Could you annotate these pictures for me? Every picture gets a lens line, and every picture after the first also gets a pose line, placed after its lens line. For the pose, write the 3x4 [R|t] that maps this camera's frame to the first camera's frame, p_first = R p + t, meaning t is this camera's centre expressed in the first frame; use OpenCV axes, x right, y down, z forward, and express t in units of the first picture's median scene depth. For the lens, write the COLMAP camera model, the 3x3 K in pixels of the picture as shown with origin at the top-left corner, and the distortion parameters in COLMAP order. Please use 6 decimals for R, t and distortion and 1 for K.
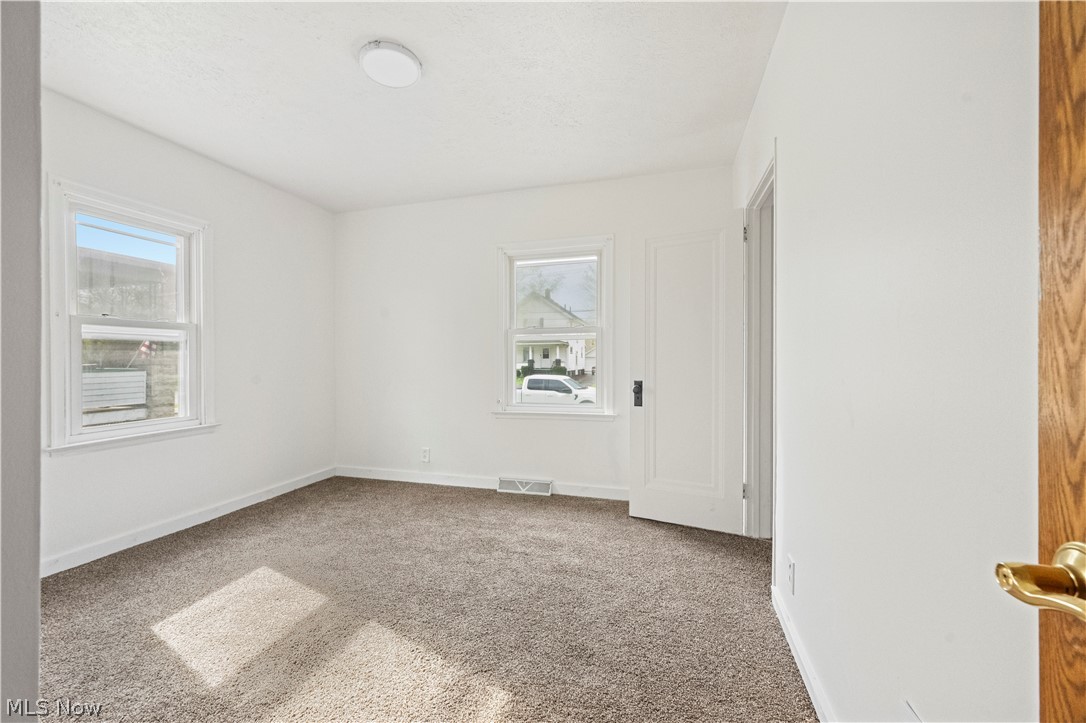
lens RADIAL K [[427.8, 0, 545.6], [0, 427.8, 361.5], [0, 0, 1]] dist [-0.002325, -0.000141]
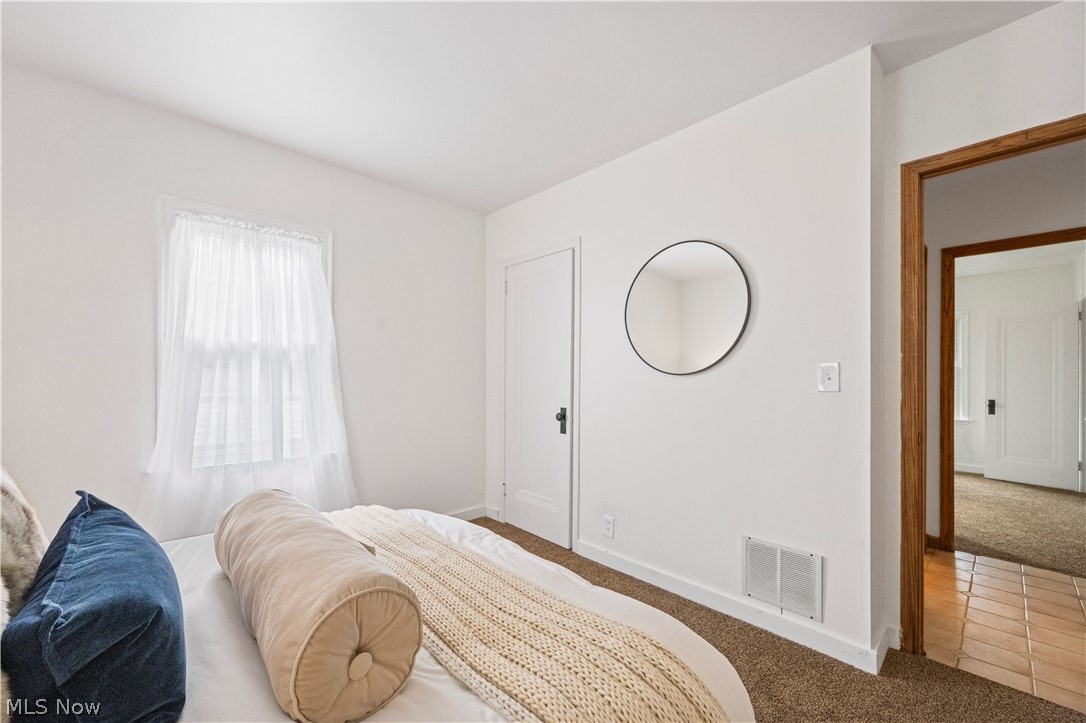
lens RADIAL K [[427.8, 0, 537.3], [0, 427.8, 370.5], [0, 0, 1]] dist [-0.002325, -0.000141]
pose [[0.834797, -0.000128, -0.550557, -0.378534], [-0.006473, 0.999929, -0.010048, -0.046597], [0.550519, 0.011951, 0.834737, -1.498703]]
